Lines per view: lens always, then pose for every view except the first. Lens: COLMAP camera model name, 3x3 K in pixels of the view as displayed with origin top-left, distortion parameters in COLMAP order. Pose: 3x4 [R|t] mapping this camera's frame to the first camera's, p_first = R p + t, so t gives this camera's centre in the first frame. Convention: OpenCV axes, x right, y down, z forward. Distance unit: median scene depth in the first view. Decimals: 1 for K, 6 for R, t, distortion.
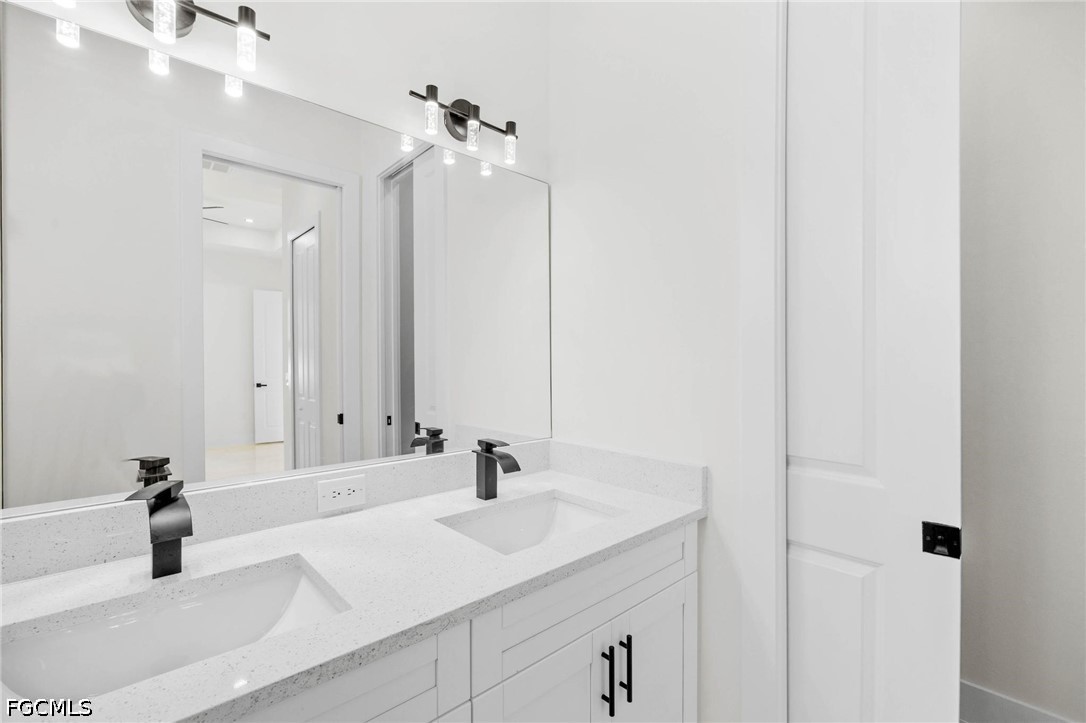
lens RADIAL K [[475.6, 0, 525.3], [0, 475.6, 364.2], [0, 0, 1]] dist [-0.002174, -0.003137]
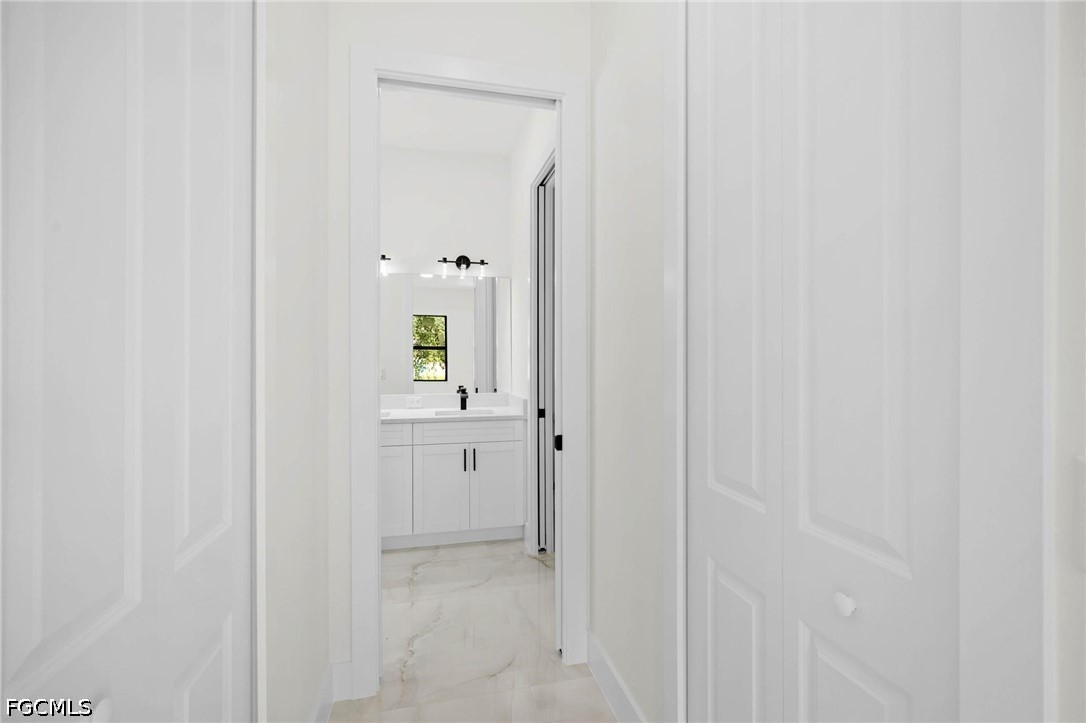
lens RADIAL K [[475.6, 0, 542.6], [0, 475.6, 347.7], [0, 0, 1]] dist [-0.002174, -0.003137]
pose [[0.883359, -0.008250, -0.468624, 1.791617], [-0.001593, 0.999786, -0.020604, -0.008936], [0.468694, 0.018947, 0.883158, -1.304869]]
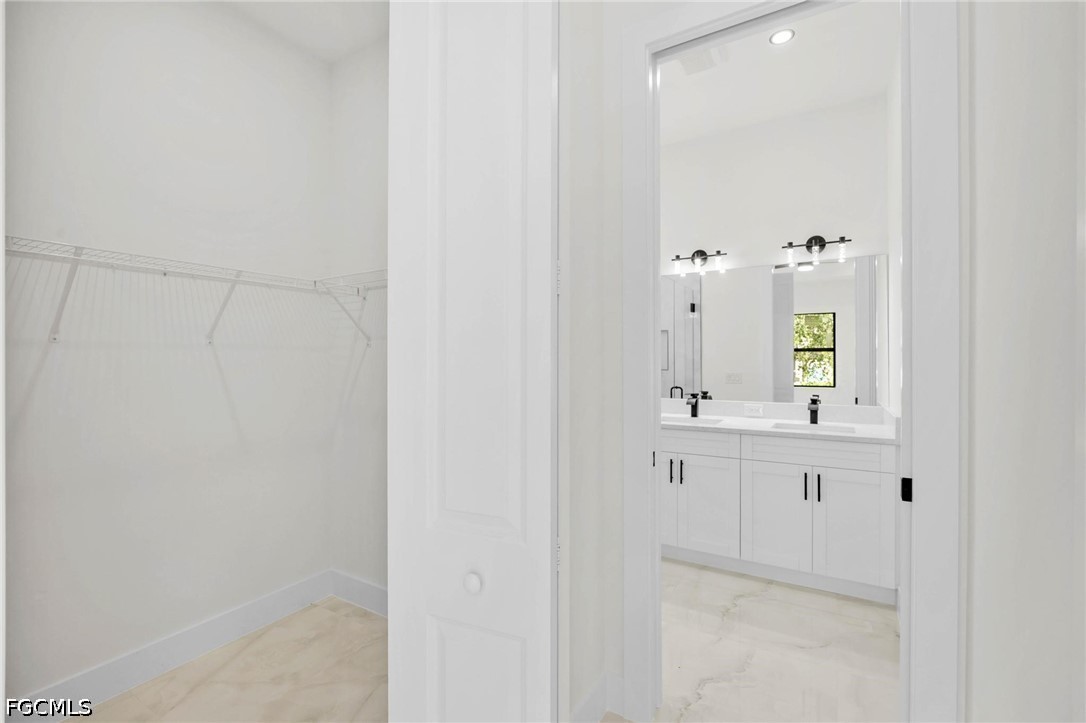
lens RADIAL K [[475.6, 0, 557.0], [0, 475.6, 357.7], [0, 0, 1]] dist [-0.002174, -0.003137]
pose [[0.320774, -0.002406, -0.947153, 1.840668], [-0.003732, 0.999986, -0.003805, -0.007538], [0.947149, 0.004756, 0.320760, -0.924108]]
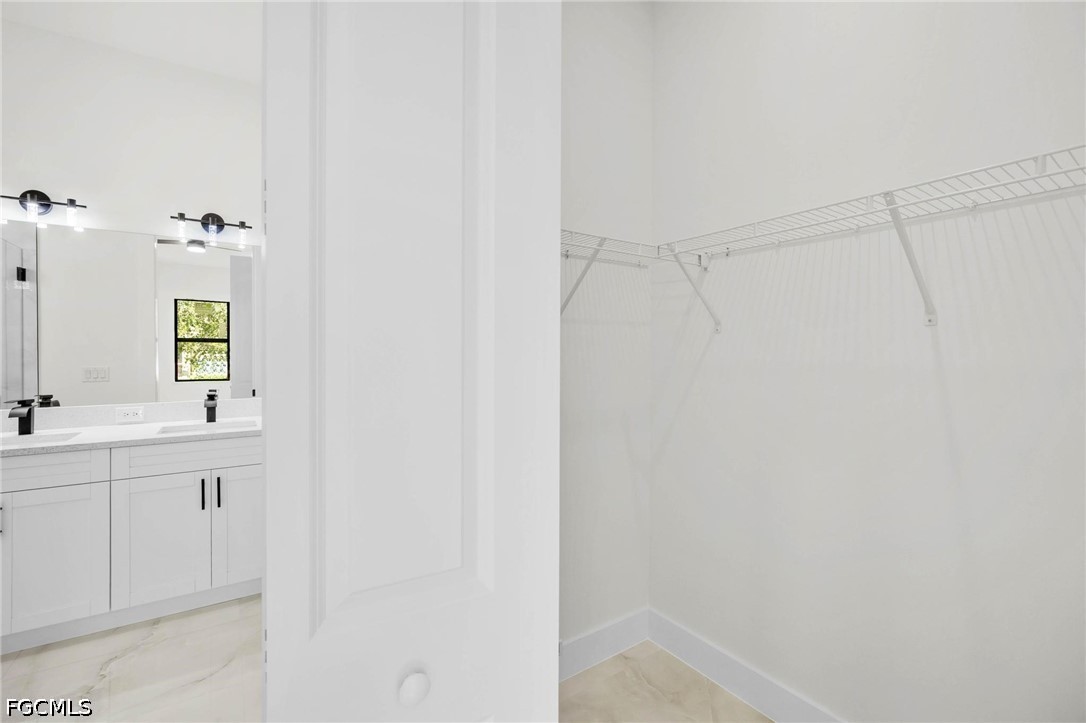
lens RADIAL K [[475.6, 0, 537.3], [0, 475.6, 357.1], [0, 0, 1]] dist [-0.002174, -0.003137]
pose [[0.990783, 0.007409, -0.135256, 1.742566], [-0.006648, 0.999959, 0.006077, -0.006196], [0.135296, -0.005121, 0.990792, -0.861232]]
